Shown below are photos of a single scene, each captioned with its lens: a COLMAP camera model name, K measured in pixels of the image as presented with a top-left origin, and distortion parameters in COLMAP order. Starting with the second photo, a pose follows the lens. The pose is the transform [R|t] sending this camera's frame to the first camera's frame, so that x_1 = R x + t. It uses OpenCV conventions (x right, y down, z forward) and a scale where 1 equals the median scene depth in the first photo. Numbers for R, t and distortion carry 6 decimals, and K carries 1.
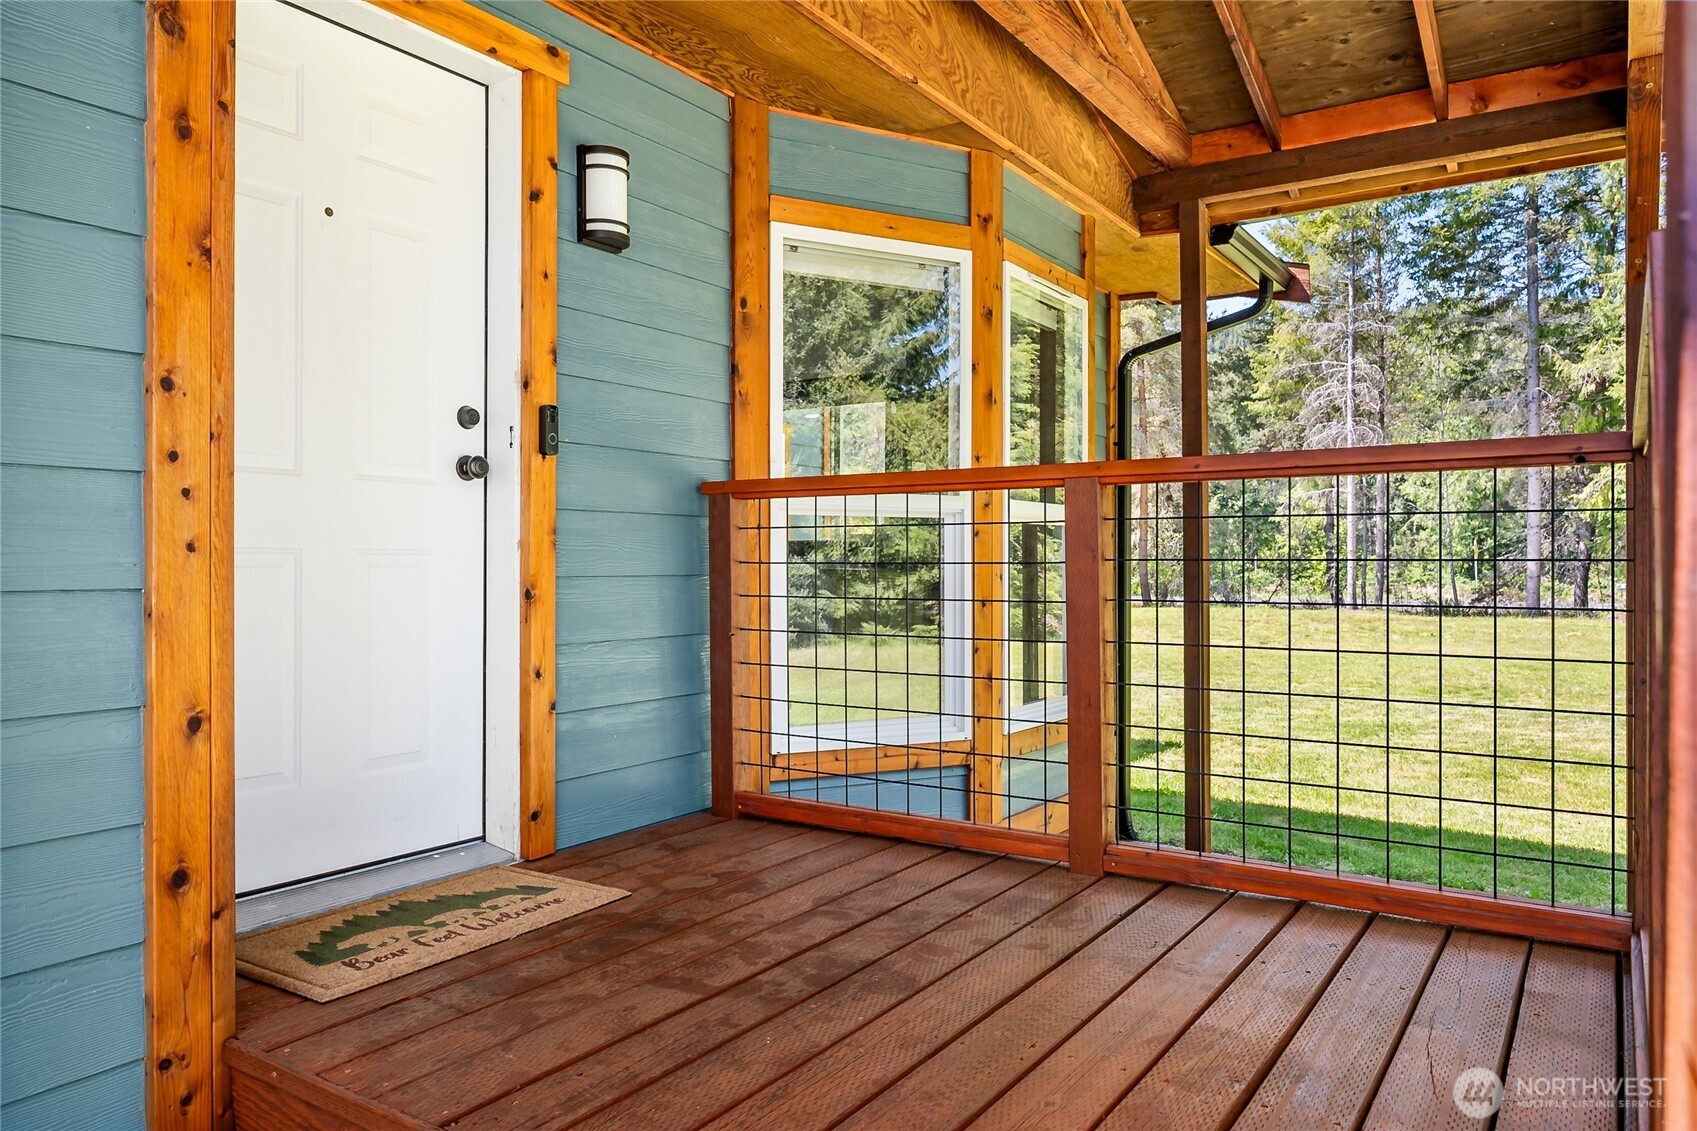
lens RADIAL K [[1137.3, 0, 850.8], [0, 1137.3, 560.7], [0, 0, 1]] dist [-0.001686, -0.000128]
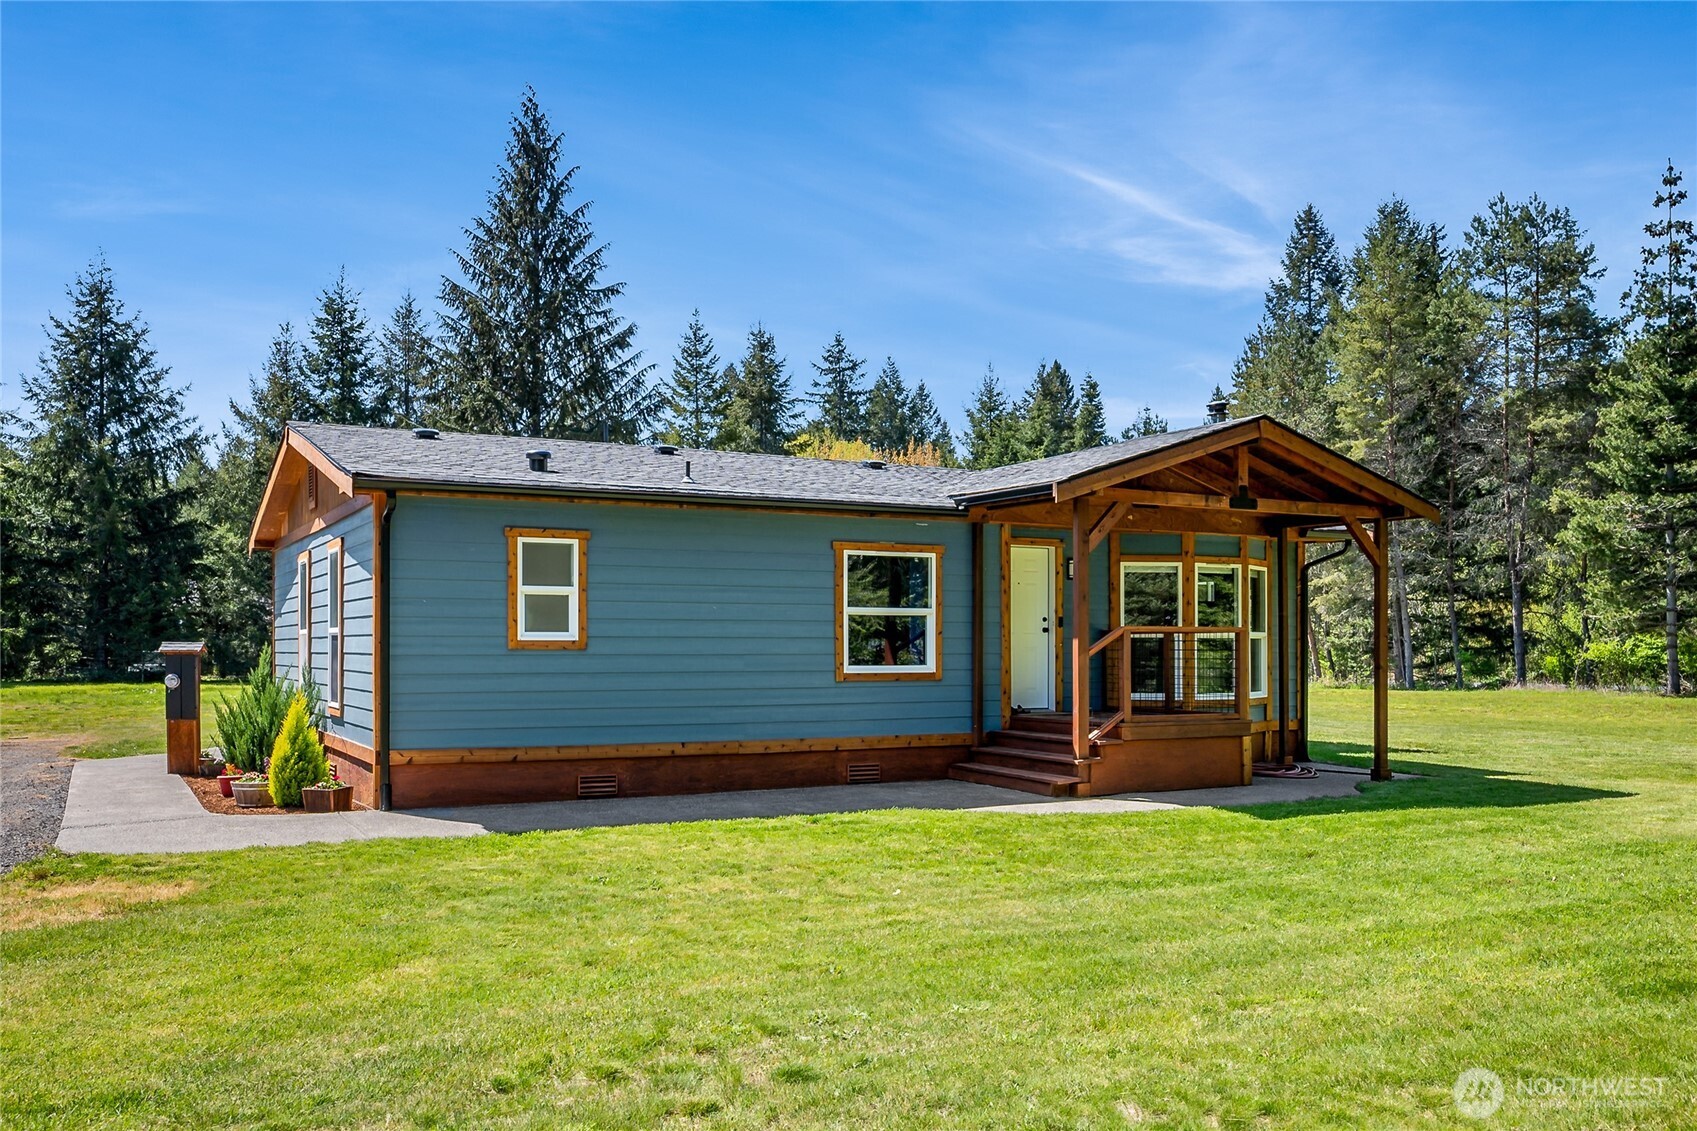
lens RADIAL K [[1370.5, 0, 847.8], [0, 1370.5, 566.6], [0, 0, 1]] dist [0.000719, 0.000074]
pose [[0.888182, -0.026980, -0.458700, 1.467237], [0.000025, 0.998278, -0.058668, -0.010980], [0.459493, 0.052097, 0.886652, -4.186119]]
